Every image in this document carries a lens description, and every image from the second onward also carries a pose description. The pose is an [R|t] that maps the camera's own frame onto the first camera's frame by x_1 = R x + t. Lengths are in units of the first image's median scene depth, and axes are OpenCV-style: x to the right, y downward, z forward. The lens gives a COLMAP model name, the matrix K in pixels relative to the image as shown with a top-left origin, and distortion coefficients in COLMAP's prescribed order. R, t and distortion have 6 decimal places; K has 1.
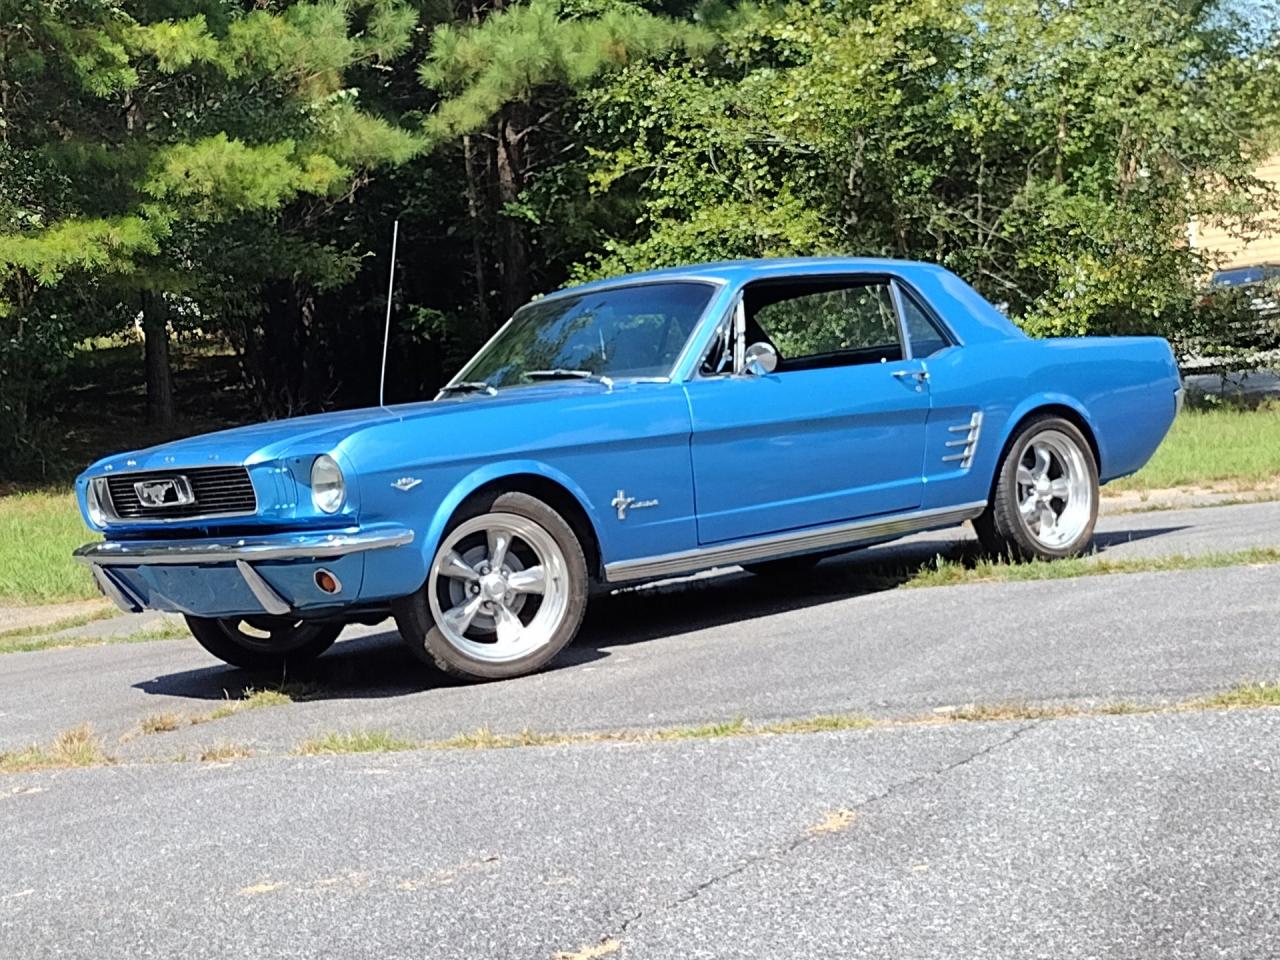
lens RADIAL K [[2244.1, 0, 640.0], [0, 2244.1, 480.0], [0, 0, 1]] dist [0.087657, -0.146724]
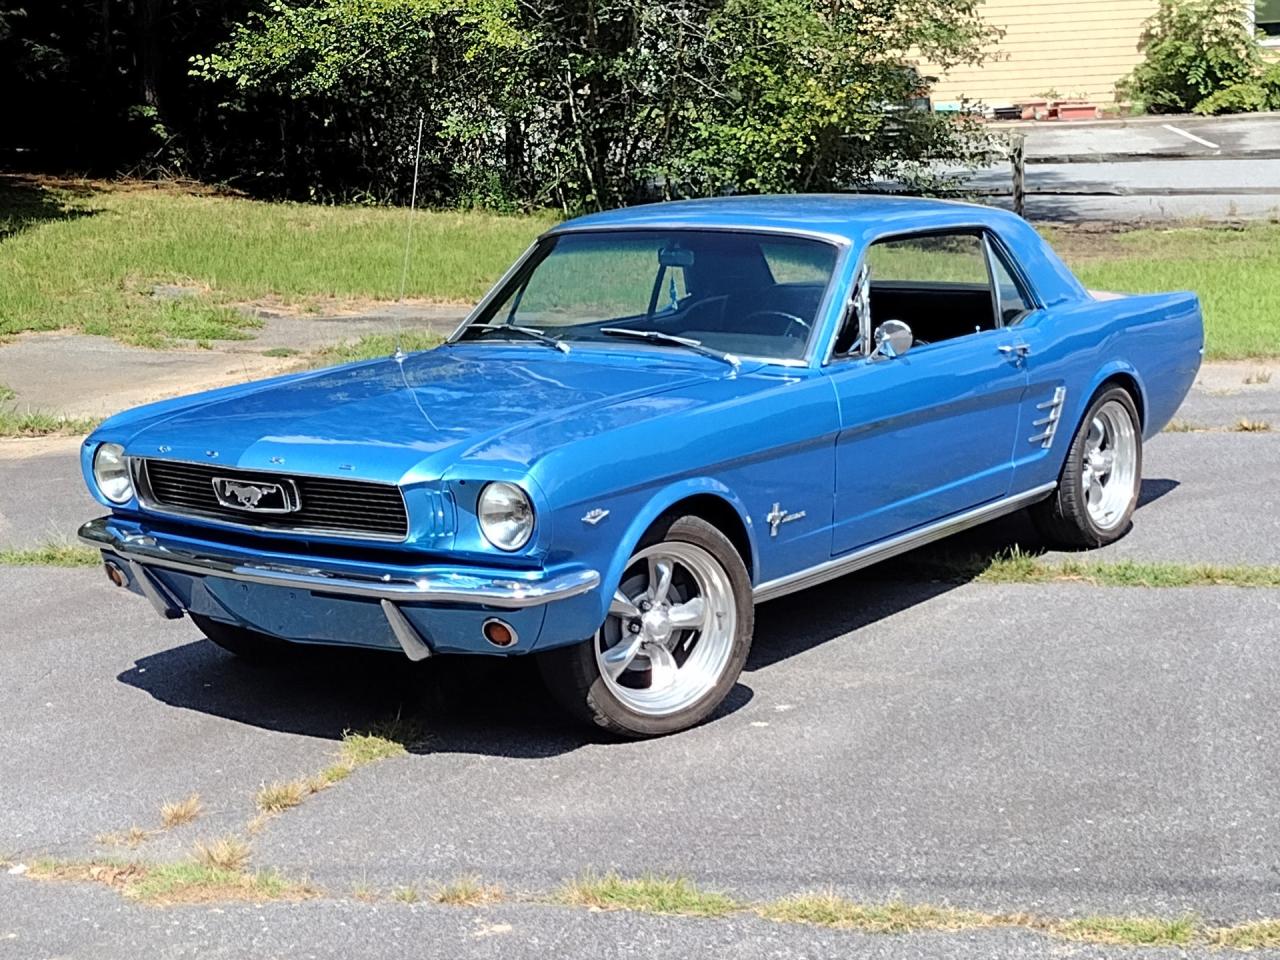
lens RADIAL K [[2244.1, 0, 640.0], [0, 2244.1, 480.0], [0, 0, 1]] dist [0.087657, -0.146724]
pose [[0.972765, 0.040452, 0.228237, -0.243267], [-0.068190, 0.991024, 0.114987, -0.094662], [-0.221537, -0.127418, 0.966792, 0.174026]]
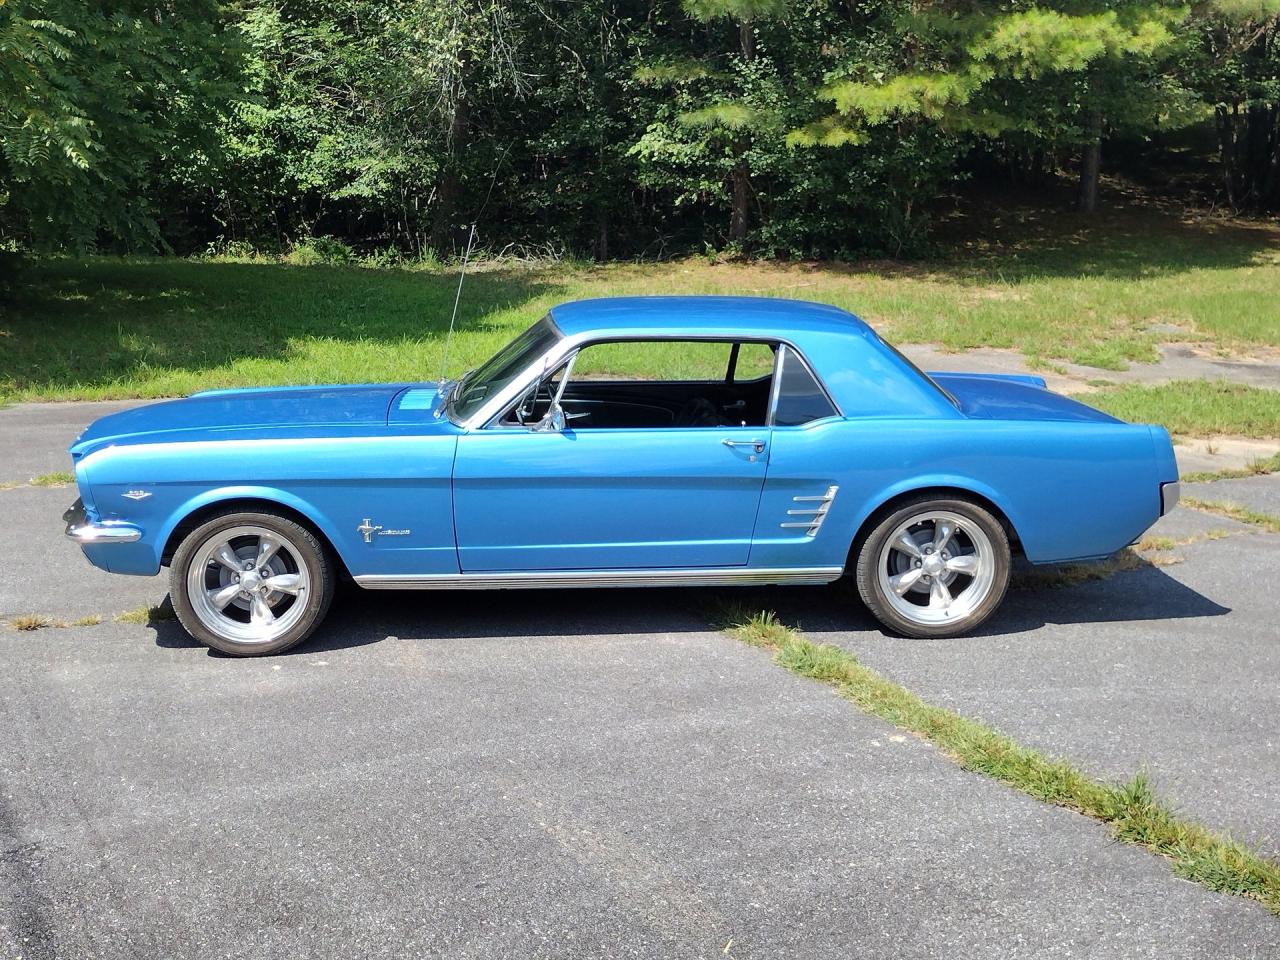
lens RADIAL K [[1526.6, 0, 636.9], [0, 1526.6, 477.3], [0, 0, 1]] dist [0.119296, -0.240735]
pose [[0.778593, 0.220919, -0.587357, 0.542964], [-0.101077, 0.967911, 0.230069, -0.206109], [0.619336, -0.119761, 0.775938, 0.442796]]
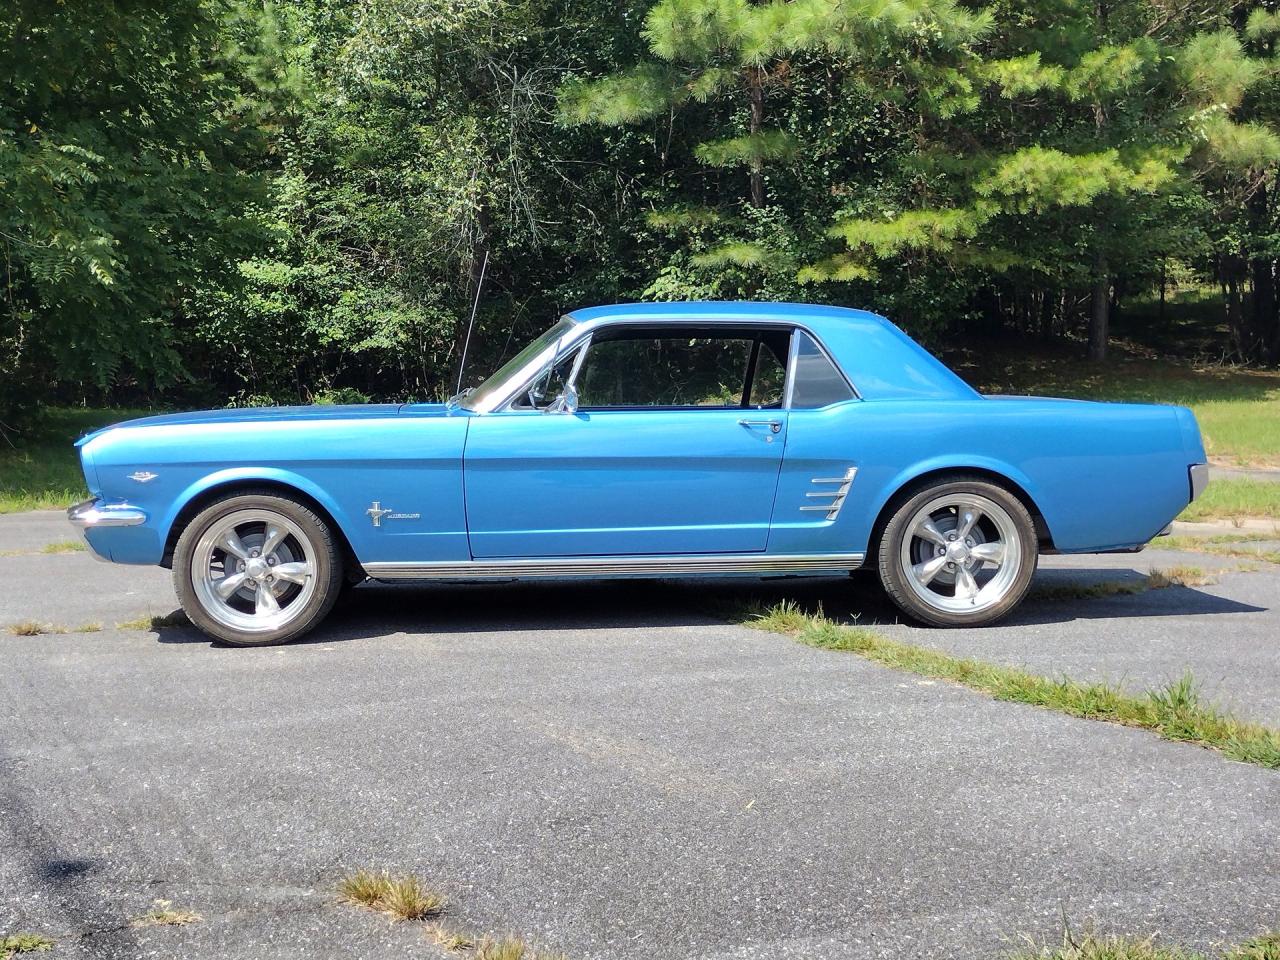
lens RADIAL K [[1526.6, 0, 636.9], [0, 1526.6, 477.3], [0, 0, 1]] dist [0.119296, -0.240735]
pose [[0.773162, 0.137028, -0.619229, 0.553842], [-0.092658, 0.990309, 0.103452, -0.097056], [0.627404, -0.022609, 0.778366, 0.447832]]
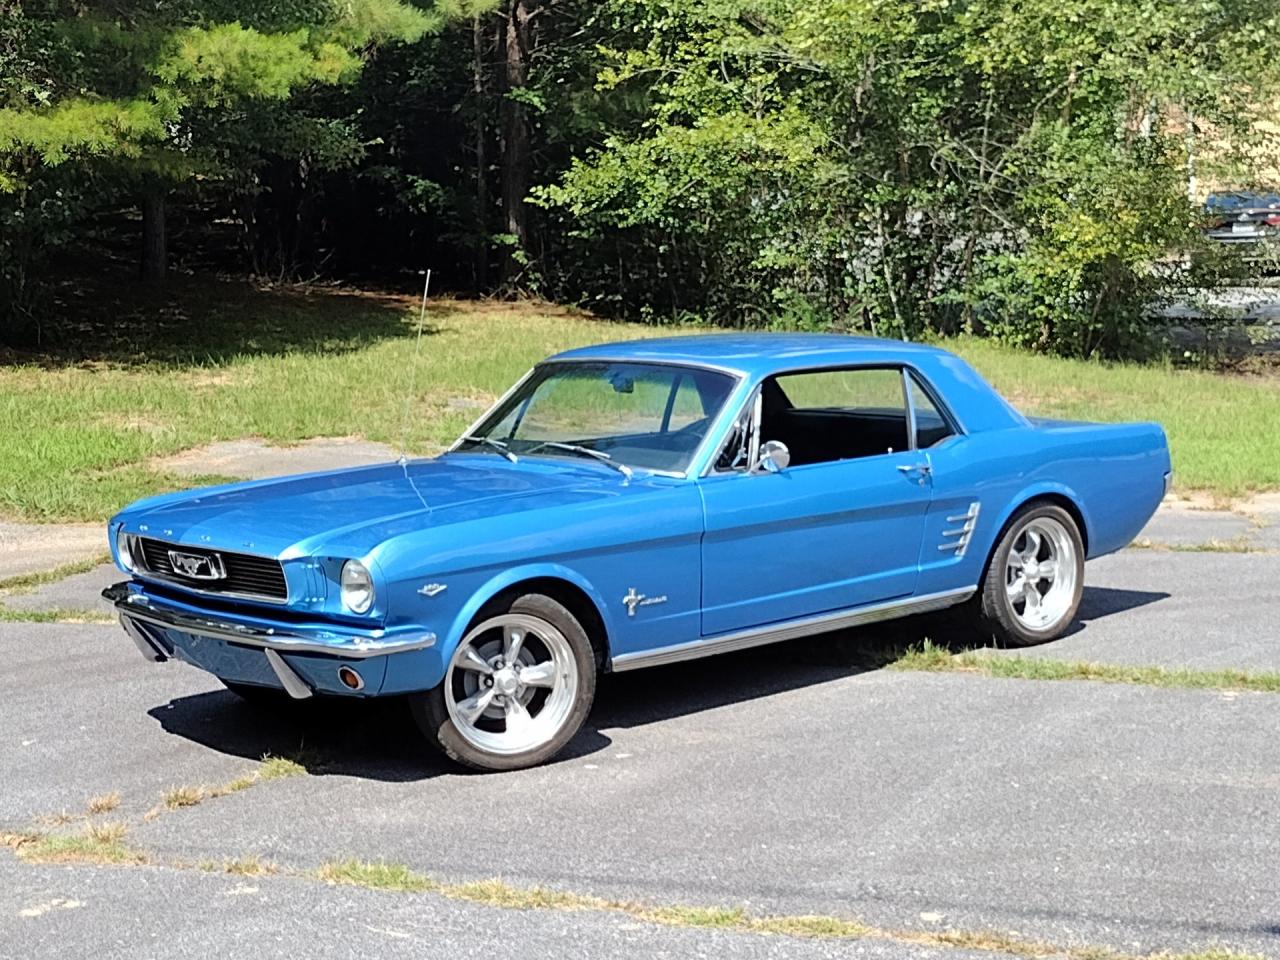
lens RADIAL K [[2244.1, 0, 640.0], [0, 2244.1, 480.0], [0, 0, 1]] dist [0.087657, -0.146724]
pose [[0.996862, 0.077199, 0.017493, -0.026007], [-0.078359, 0.993707, 0.080038, -0.123405], [-0.011205, -0.081158, 0.996638, -0.036442]]
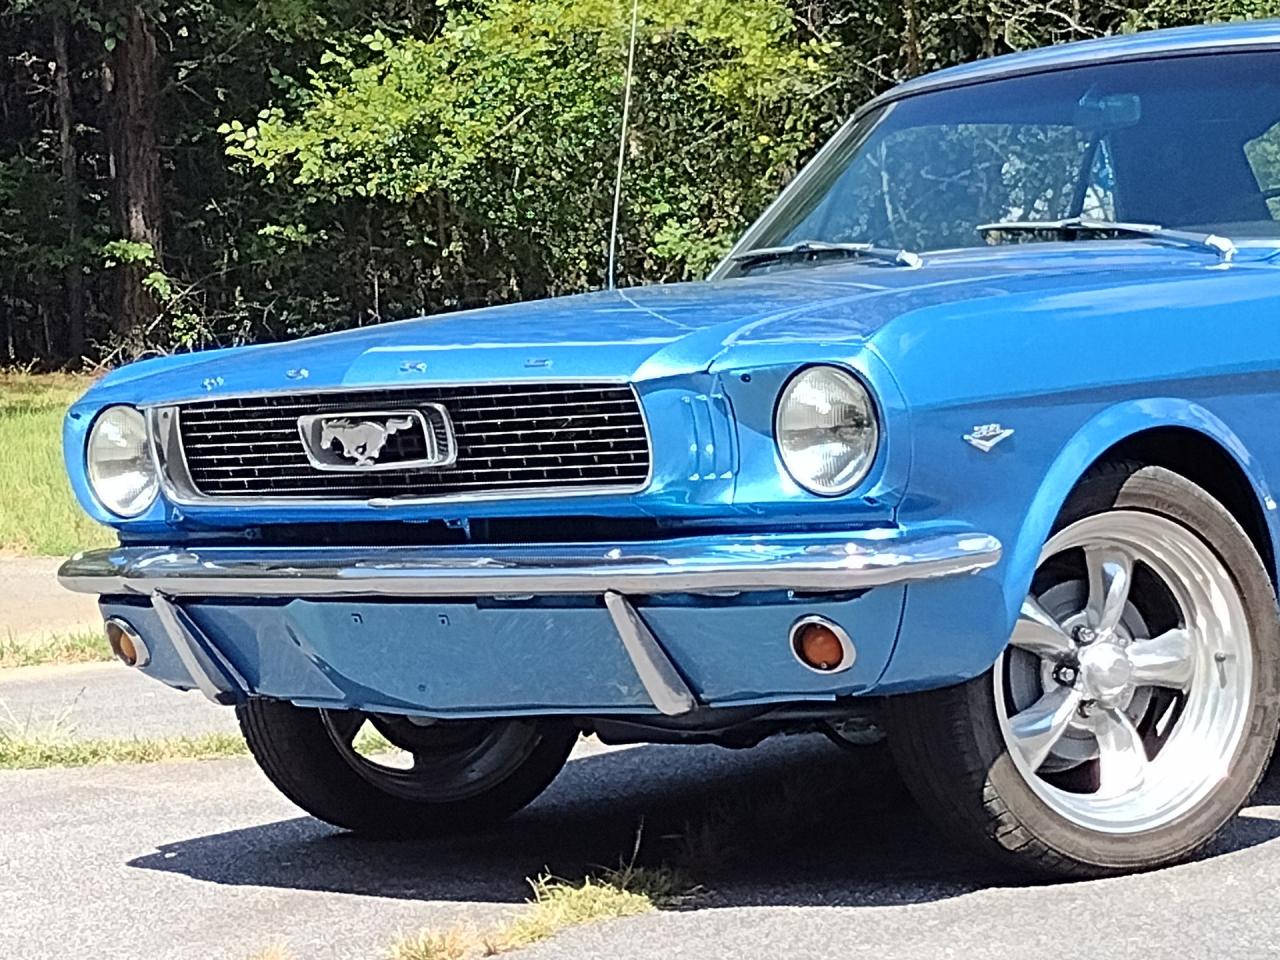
lens RADIAL K [[4075.4, 0, 640.0], [0, 4075.4, 480.0], [0, 0, 1]] dist [0.080287, -0.151666]
pose [[0.990167, 0.035999, 0.135180, -0.250070], [-0.034792, 0.999331, -0.011281, 0.019480], [-0.135496, 0.006467, 0.990757, 0.168927]]
